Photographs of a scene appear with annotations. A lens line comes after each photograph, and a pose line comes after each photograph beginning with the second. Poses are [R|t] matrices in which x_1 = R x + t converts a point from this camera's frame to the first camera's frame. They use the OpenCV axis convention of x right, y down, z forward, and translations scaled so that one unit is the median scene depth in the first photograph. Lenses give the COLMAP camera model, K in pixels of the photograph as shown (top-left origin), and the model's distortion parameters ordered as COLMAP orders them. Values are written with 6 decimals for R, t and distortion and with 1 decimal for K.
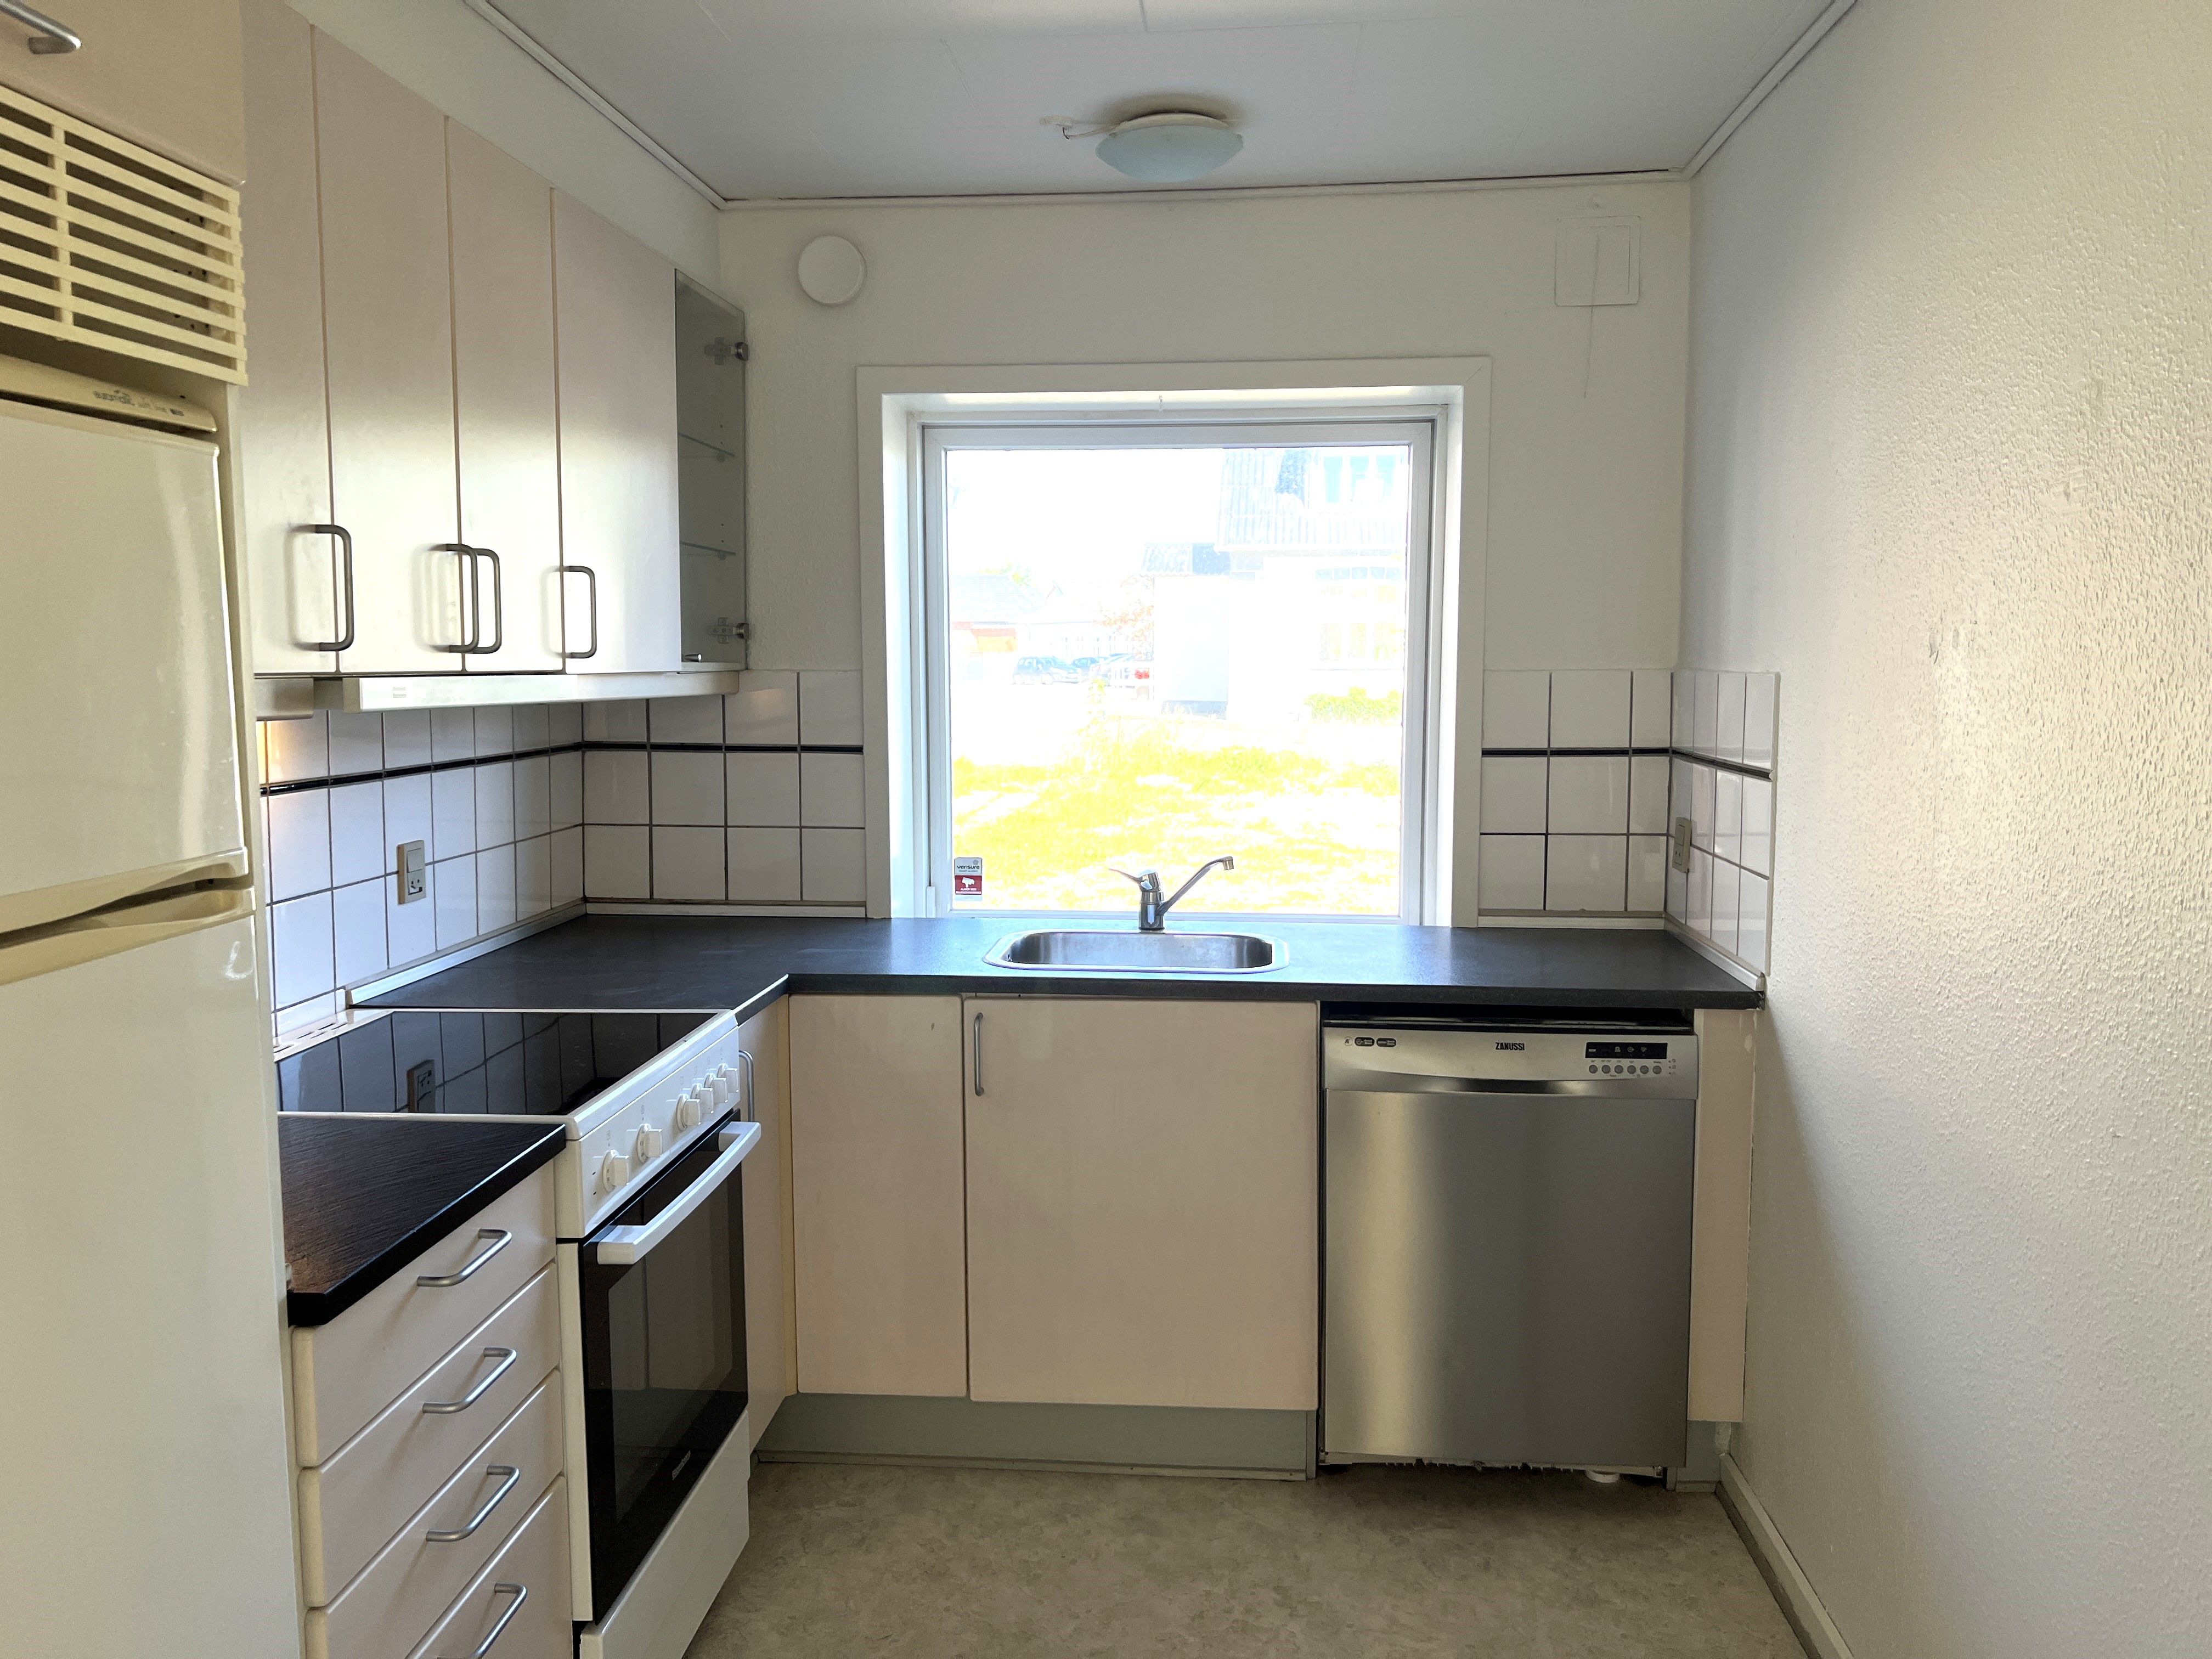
lens RADIAL K [[1690.5, 0, 1107.4], [0, 1690.5, 824.6], [0, 0, 1]] dist [0.050603, -0.040921]
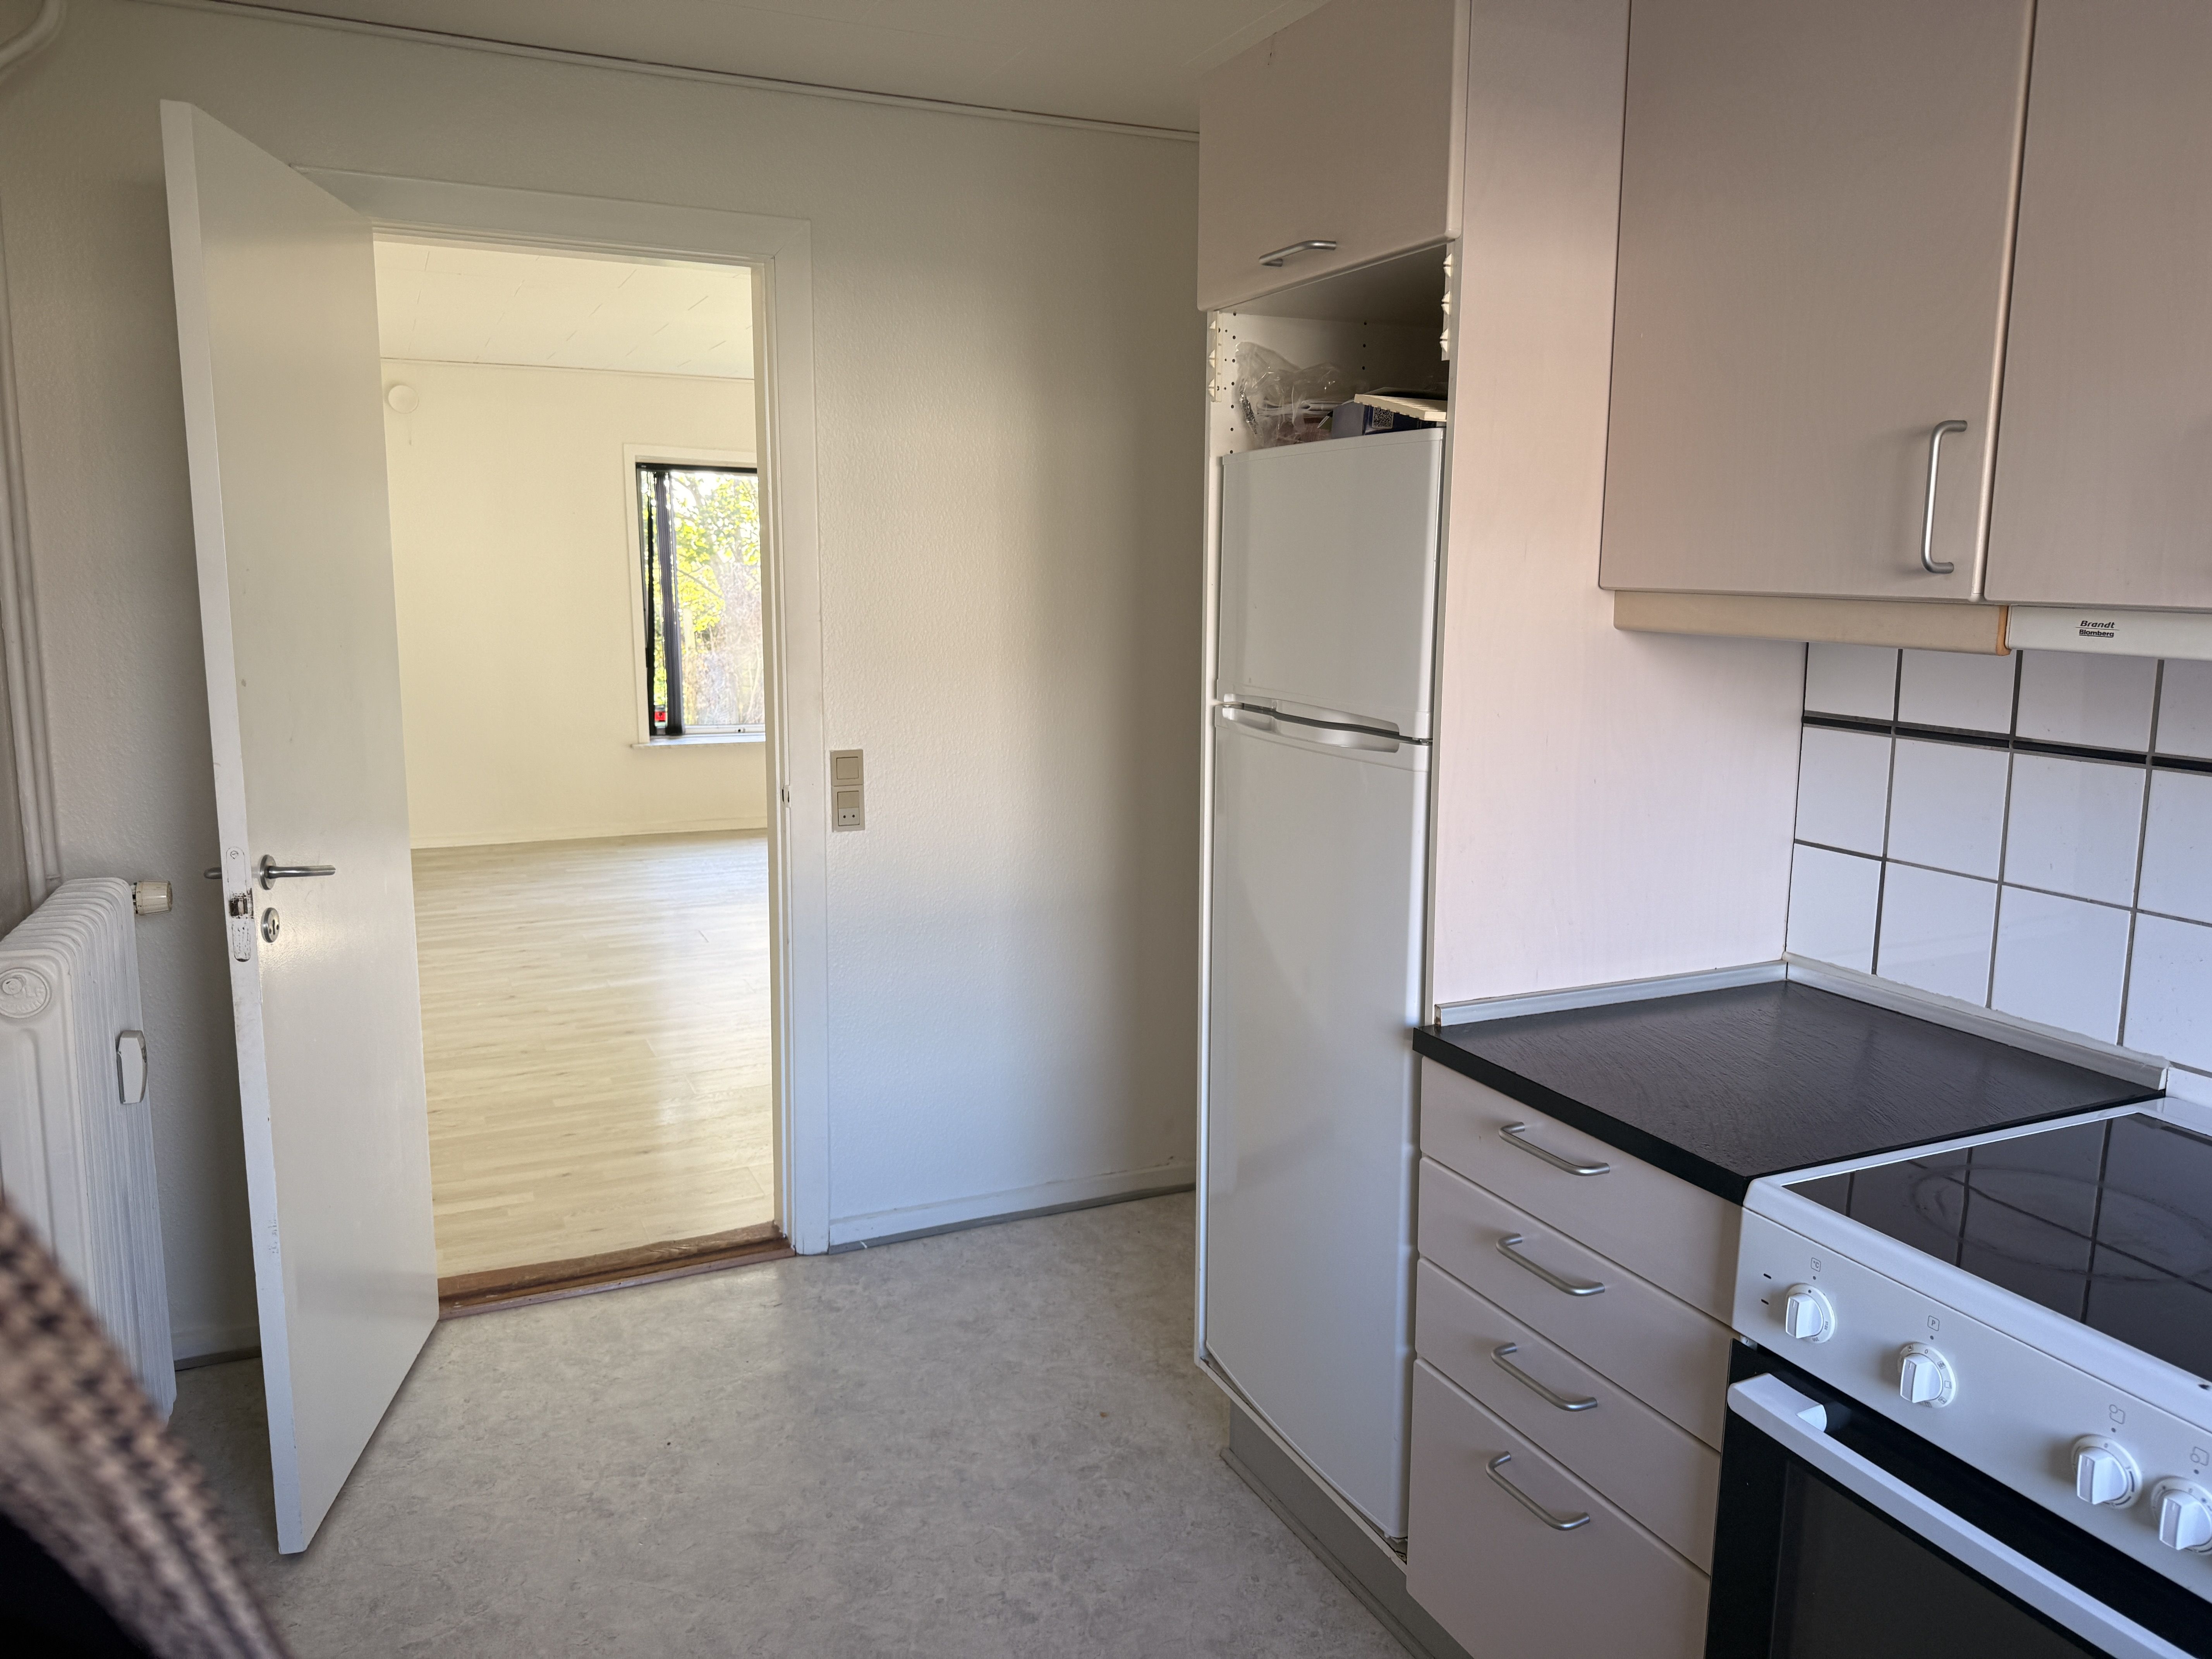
lens RADIAL K [[1575.1, 0, 1113.3], [0, 1575.1, 815.9], [0, 0, 1]] dist [0.042094, -0.039327]
pose [[-0.868376, 0.079740, -0.489454, 0.269336], [-0.056639, 0.964581, 0.257633, -0.208400], [0.492662, 0.251444, -0.833103, 1.834456]]
